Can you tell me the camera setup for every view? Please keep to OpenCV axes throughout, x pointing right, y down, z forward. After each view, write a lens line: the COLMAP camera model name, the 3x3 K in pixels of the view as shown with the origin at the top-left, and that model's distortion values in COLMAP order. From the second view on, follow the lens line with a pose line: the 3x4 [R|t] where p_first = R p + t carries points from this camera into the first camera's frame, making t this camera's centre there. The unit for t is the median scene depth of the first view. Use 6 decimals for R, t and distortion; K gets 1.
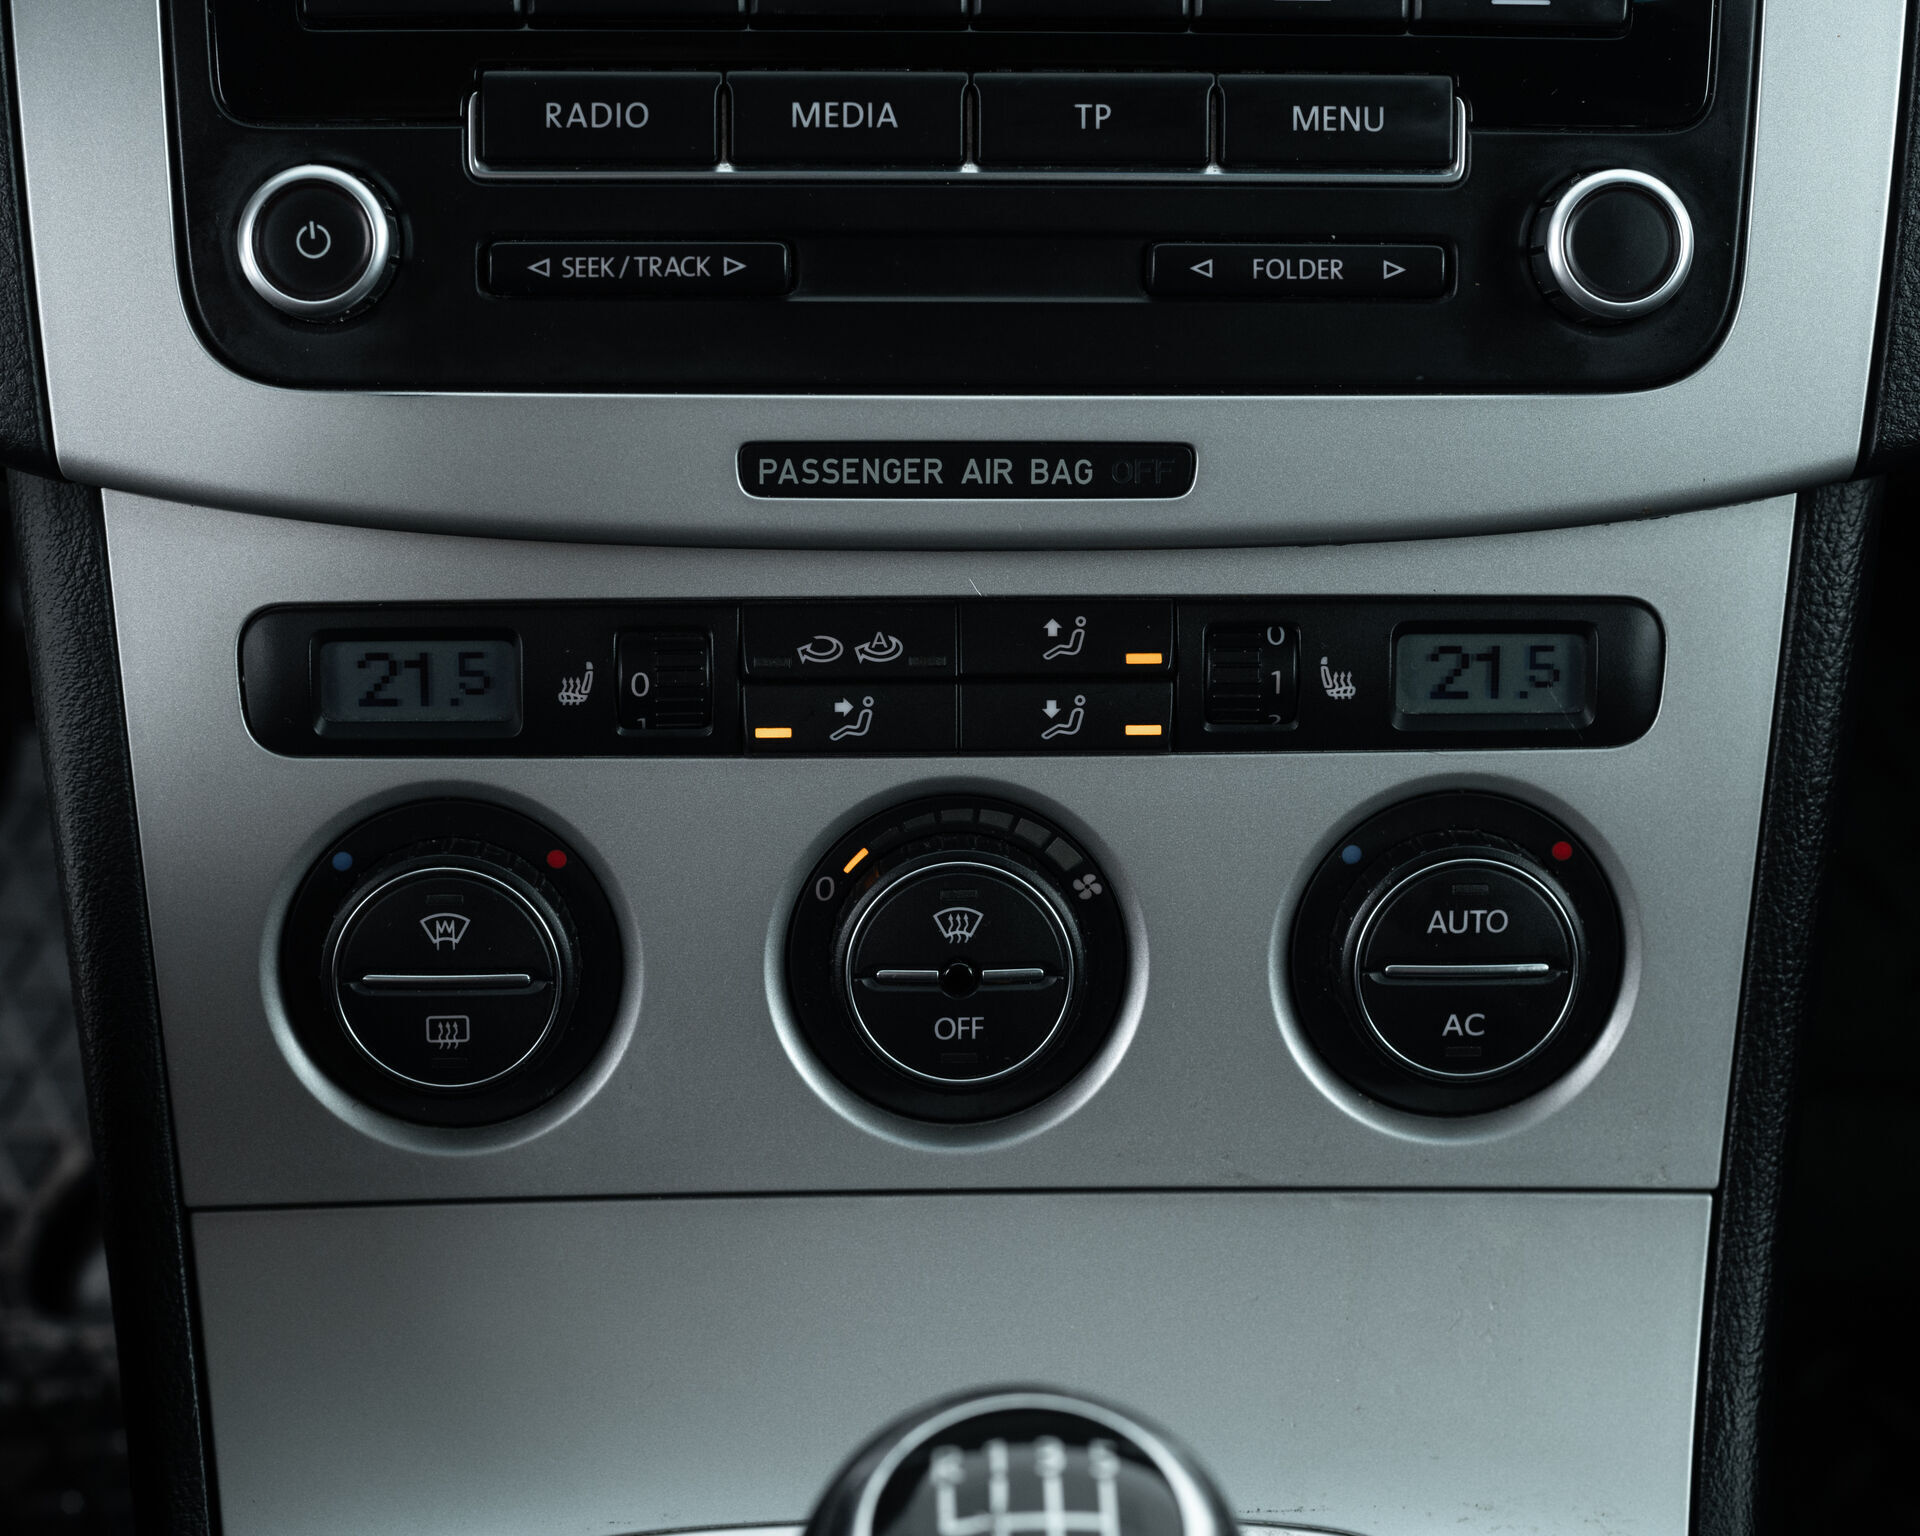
lens RADIAL K [[3599.1, 0, 960.0], [0, 3599.1, 768.0], [0, 0, 1]] dist [-0.140801, -0.055074]
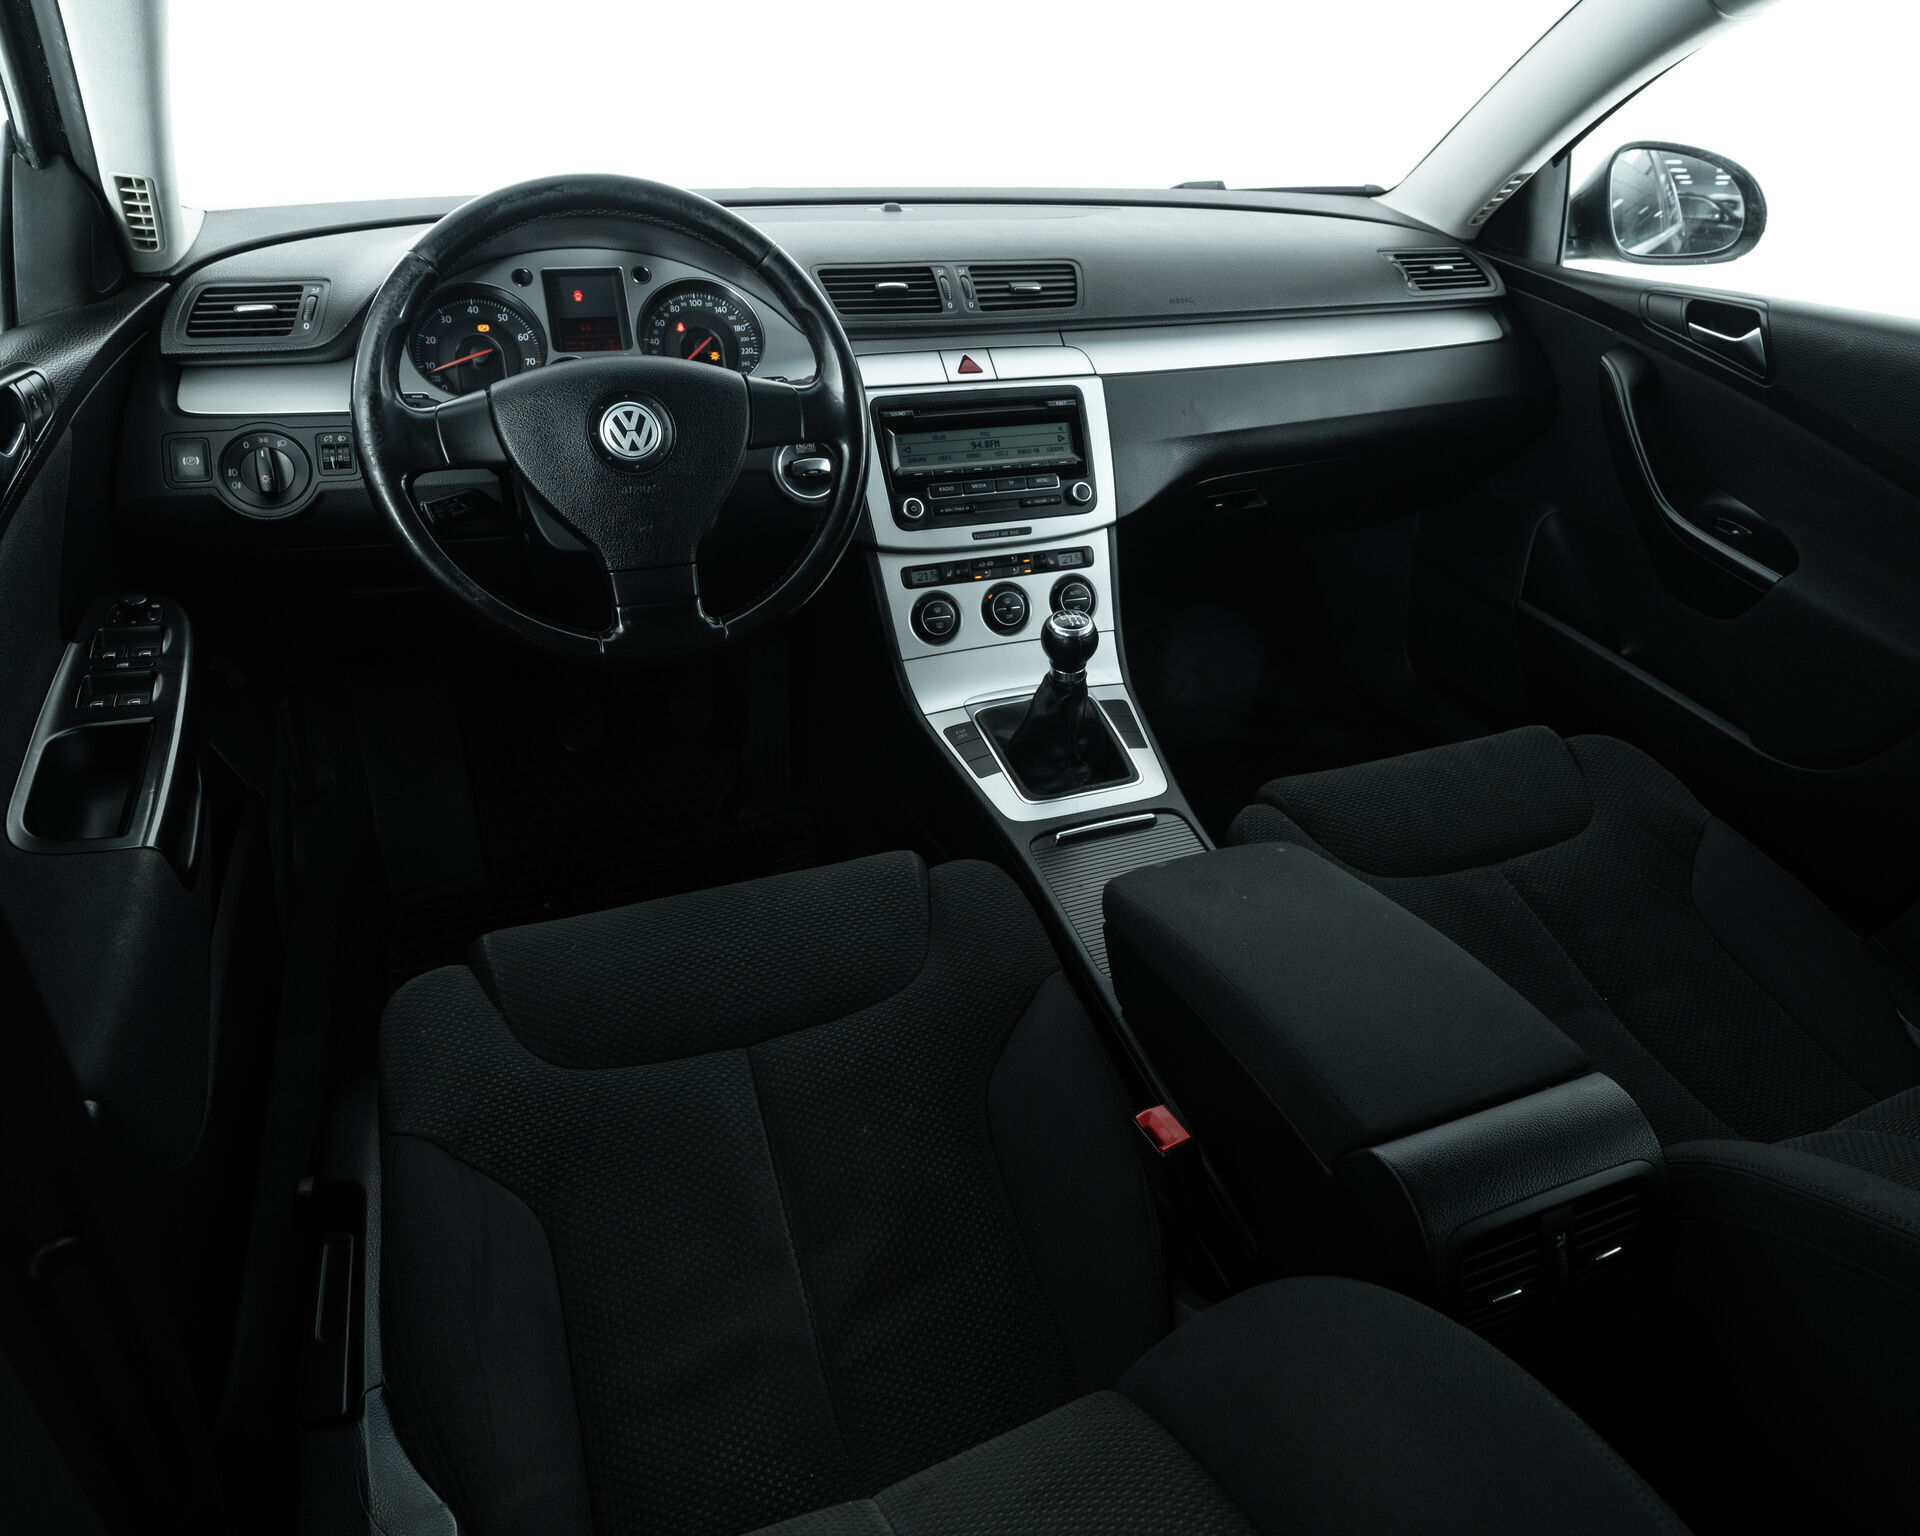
lens RADIAL K [[1337.8, 0, 1102.0], [0, 1337.8, 770.5], [0, 0, 1]] dist [-0.019559, -0.003721]
pose [[0.924461, -0.168006, 0.342267, -0.780633], [0.199754, 0.978041, -0.059451, 0.560347], [-0.324763, 0.123329, 0.937720, -1.465442]]
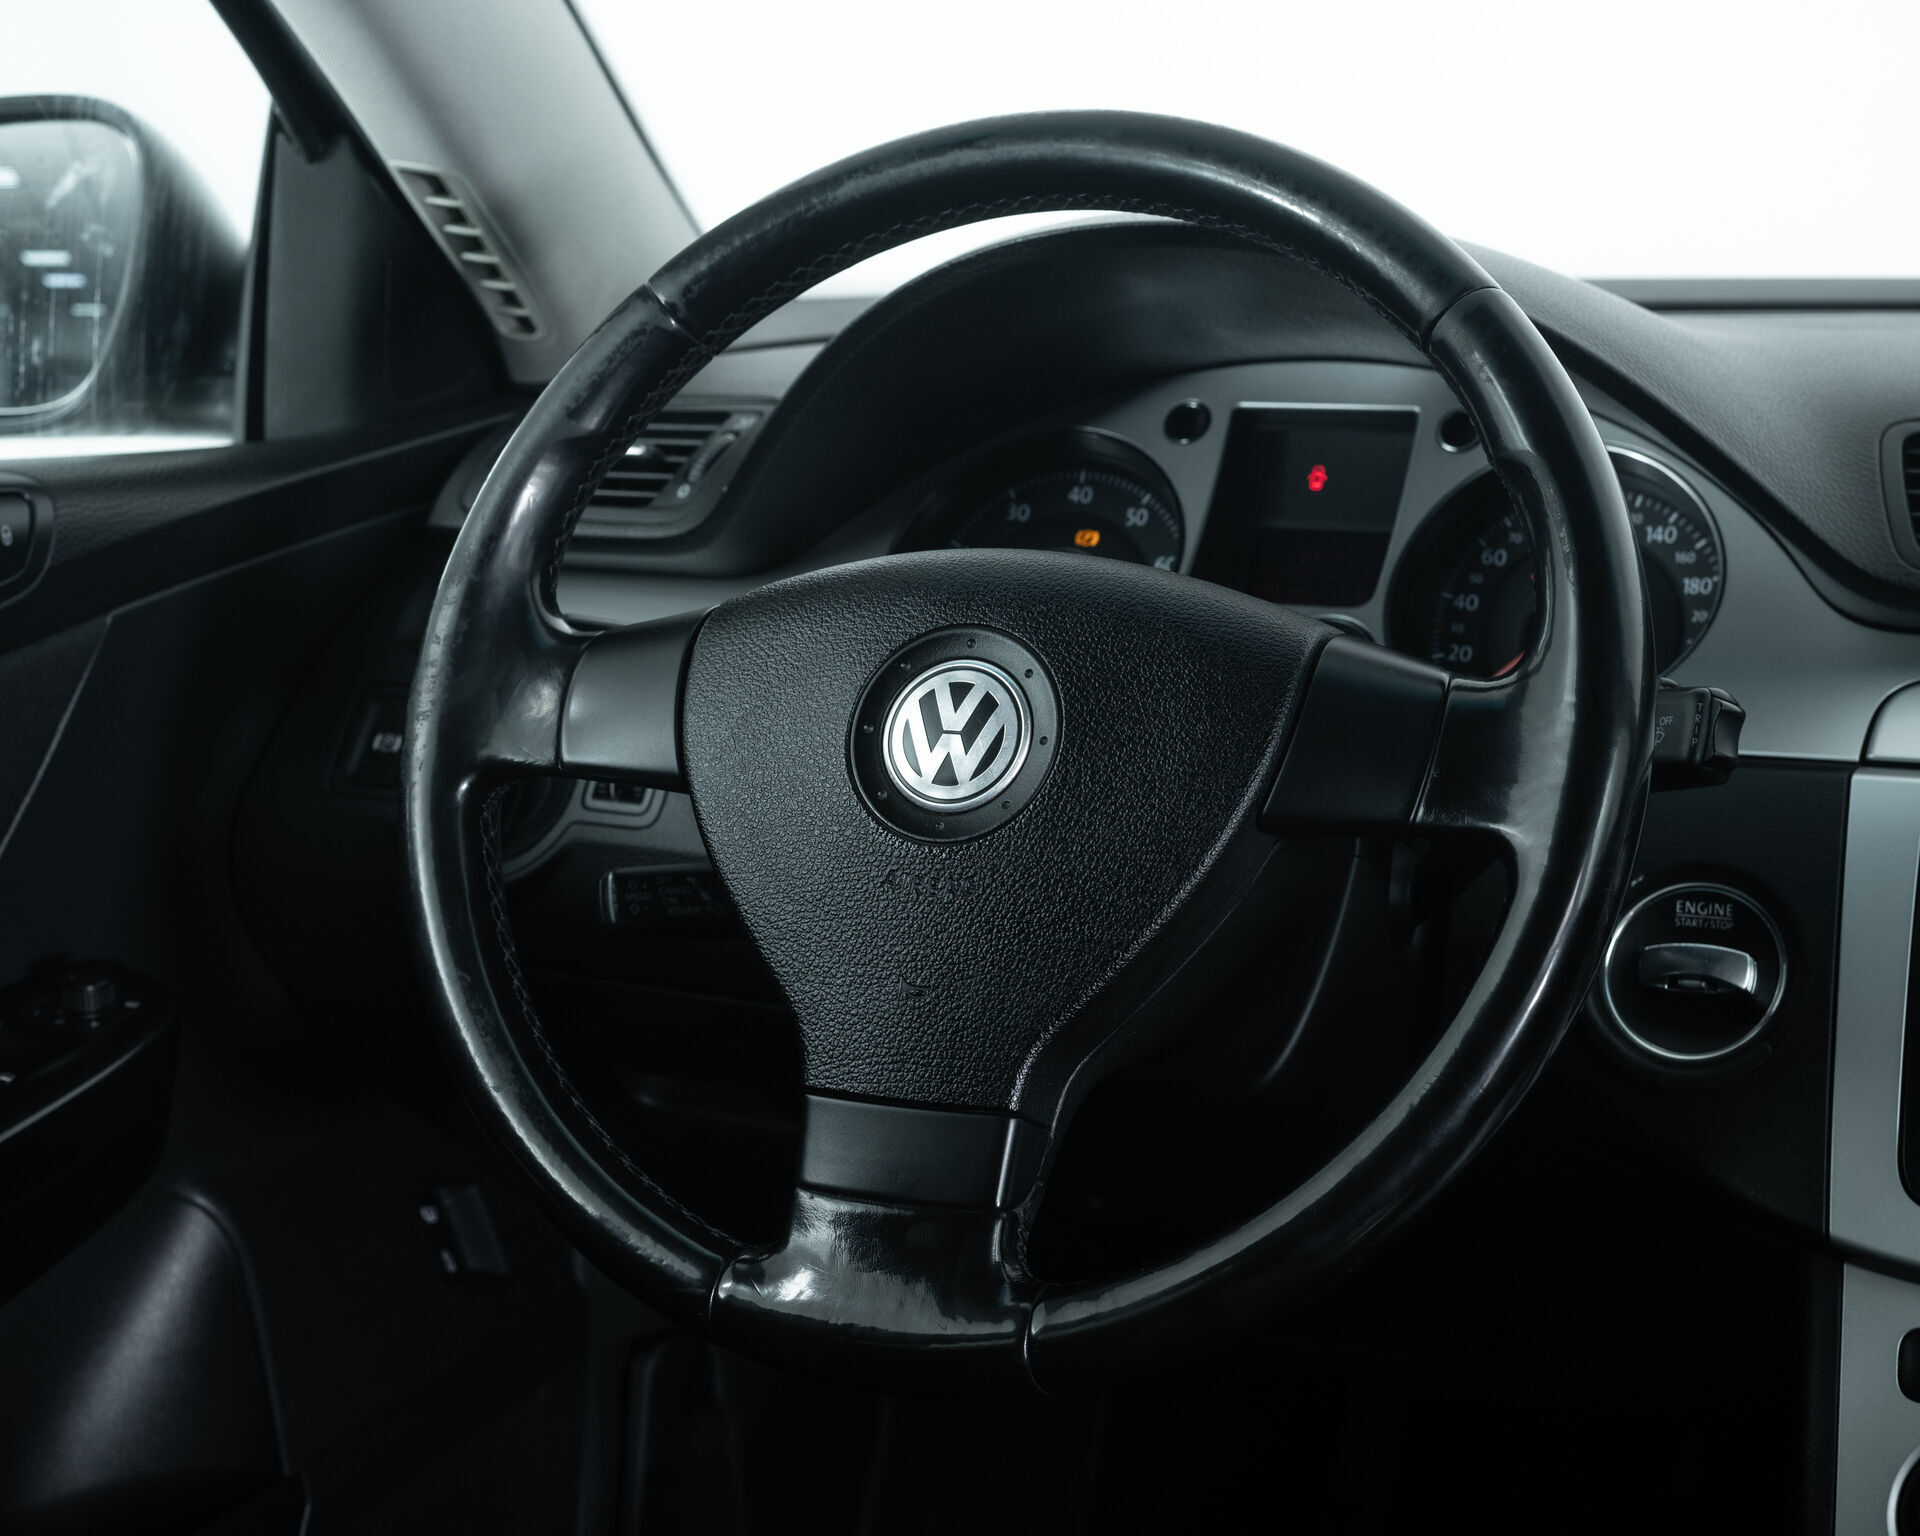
lens RADIAL K [[3466.3, 0, 960.0], [0, 3466.3, 768.0], [0, 0, 1]] dist [-0.135520, 0.170548]
pose [[0.898197, 0.042034, -0.437579, 0.164832], [-0.226193, 0.897723, -0.378061, 0.541101], [0.376933, 0.438550, 0.815840, -0.979210]]
